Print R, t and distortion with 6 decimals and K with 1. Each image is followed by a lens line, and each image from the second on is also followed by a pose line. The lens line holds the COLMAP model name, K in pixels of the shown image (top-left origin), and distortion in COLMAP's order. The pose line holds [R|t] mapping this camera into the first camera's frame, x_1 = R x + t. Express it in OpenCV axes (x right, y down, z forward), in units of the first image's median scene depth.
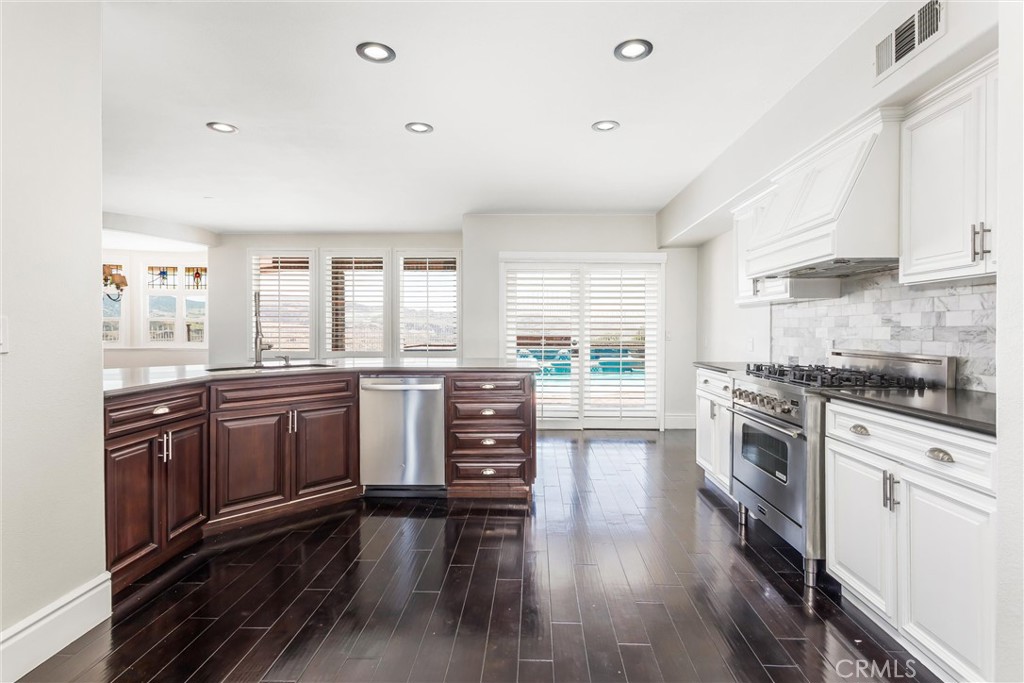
lens RADIAL K [[501.1, 0, 517.7], [0, 501.1, 337.3], [0, 0, 1]] dist [0.003261, -0.005308]
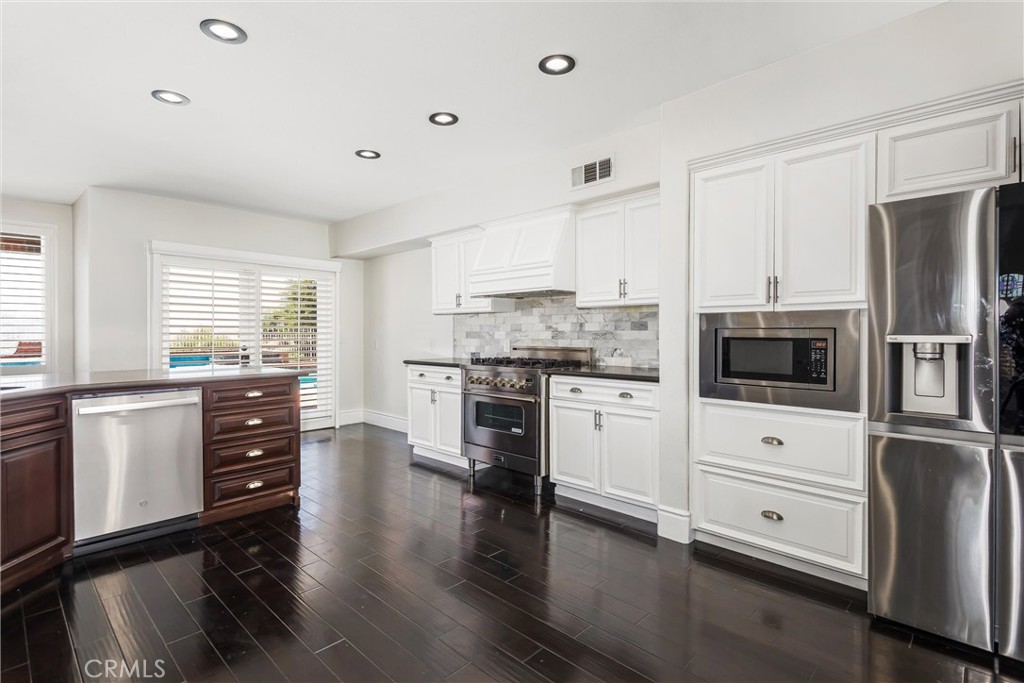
lens RADIAL K [[501.1, 0, 509.6], [0, 501.1, 339.7], [0, 0, 1]] dist [0.003261, -0.005308]
pose [[0.658902, -0.013069, 0.752115, -0.473605], [0.015687, 0.999870, 0.003631, -0.000411], [-0.752065, 0.009406, 0.659022, 0.015829]]
